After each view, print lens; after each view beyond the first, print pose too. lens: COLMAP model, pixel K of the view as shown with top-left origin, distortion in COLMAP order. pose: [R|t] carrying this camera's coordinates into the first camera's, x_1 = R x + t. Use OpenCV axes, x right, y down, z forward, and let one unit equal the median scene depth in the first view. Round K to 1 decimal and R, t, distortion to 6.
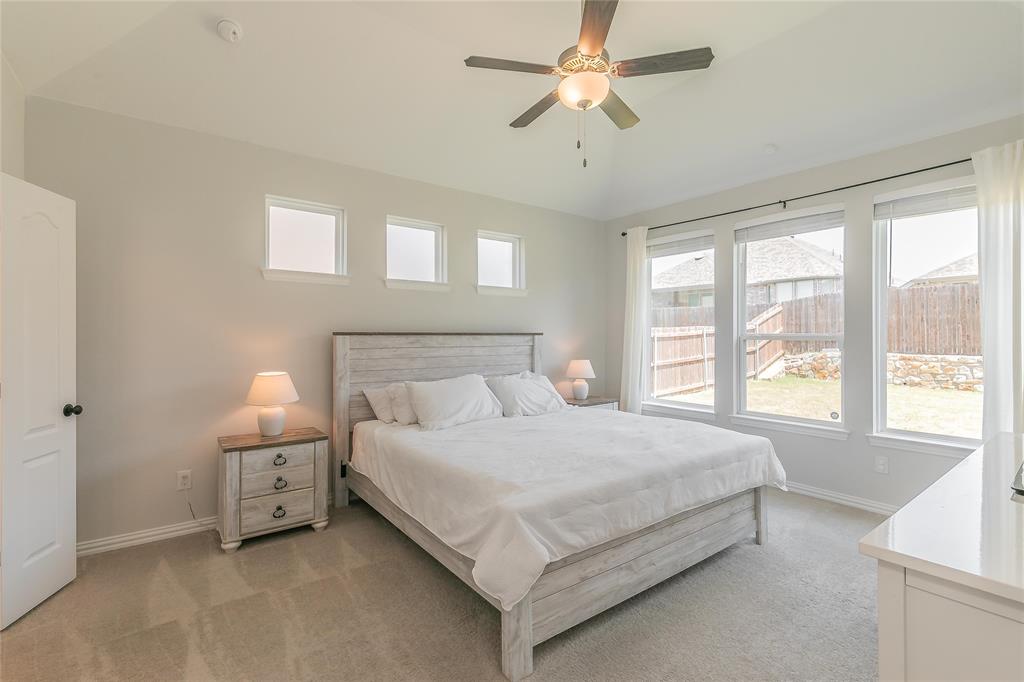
lens RADIAL K [[460.6, 0, 526.5], [0, 460.6, 337.2], [0, 0, 1]] dist [-0.003629, -0.000427]
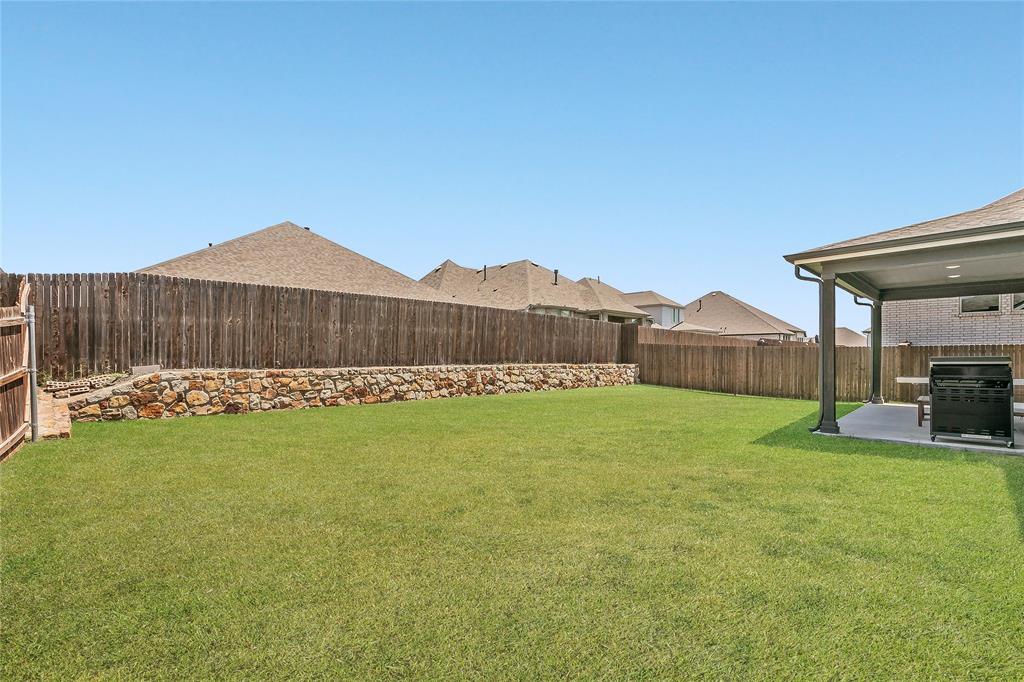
lens RADIAL K [[443.8, 0, 497.5], [0, 443.8, 352.9], [0, 0, 1]] dist [0.001804, -0.000724]
pose [[-0.098916, 0.000242, 0.995096, 0.043517], [0.001414, 0.999999, -0.000103, 0.010953], [-0.995095, 0.001397, -0.098916, 0.735776]]
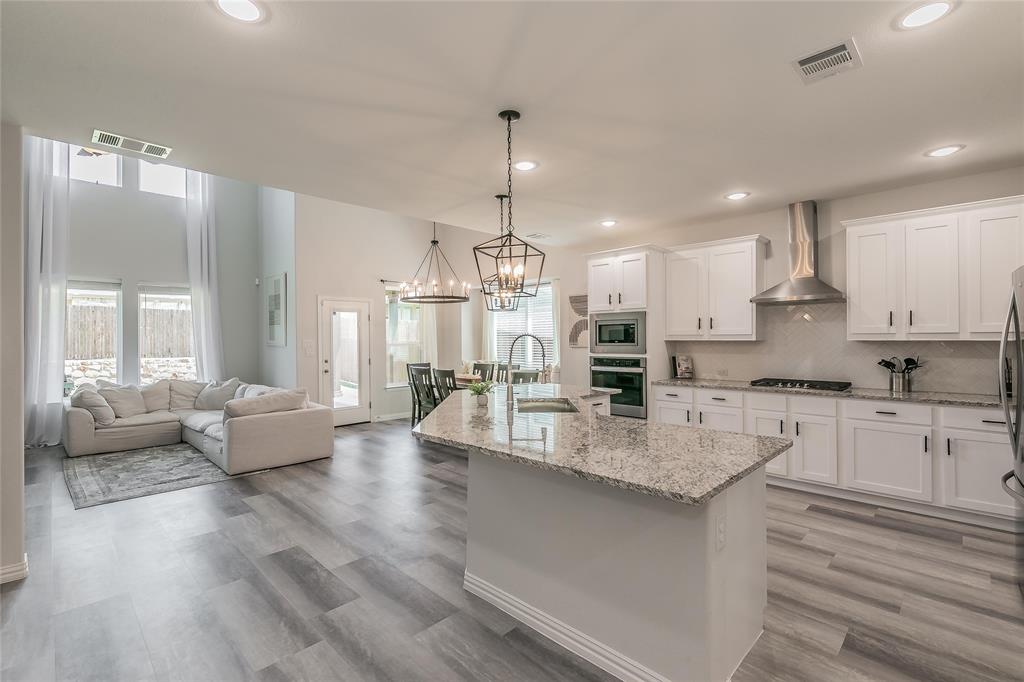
lens RADIAL K [[460.6, 0, 508.8], [0, 460.6, 334.1], [0, 0, 1]] dist [-0.003629, -0.000427]
pose [[-0.126263, 0.009110, 0.991955, -0.198112], [0.012018, 0.999898, -0.007653, -0.006847], [-0.991924, 0.010955, -0.126360, -0.432648]]
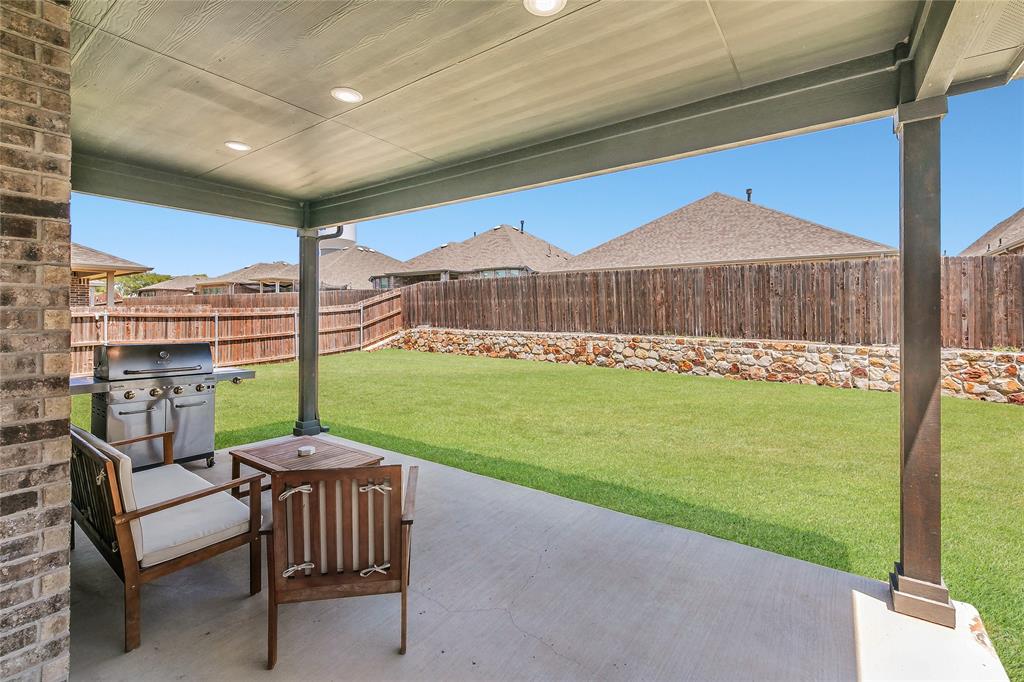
lens RADIAL K [[443.8, 0, 507.8], [0, 443.8, 312.2], [0, 0, 1]] dist [0.001804, -0.000724]
pose [[0.959473, 0.004190, 0.281770, 0.665285], [-0.001898, 0.999963, -0.008406, -0.002504], [-0.281795, 0.007531, 0.959445, -0.303366]]
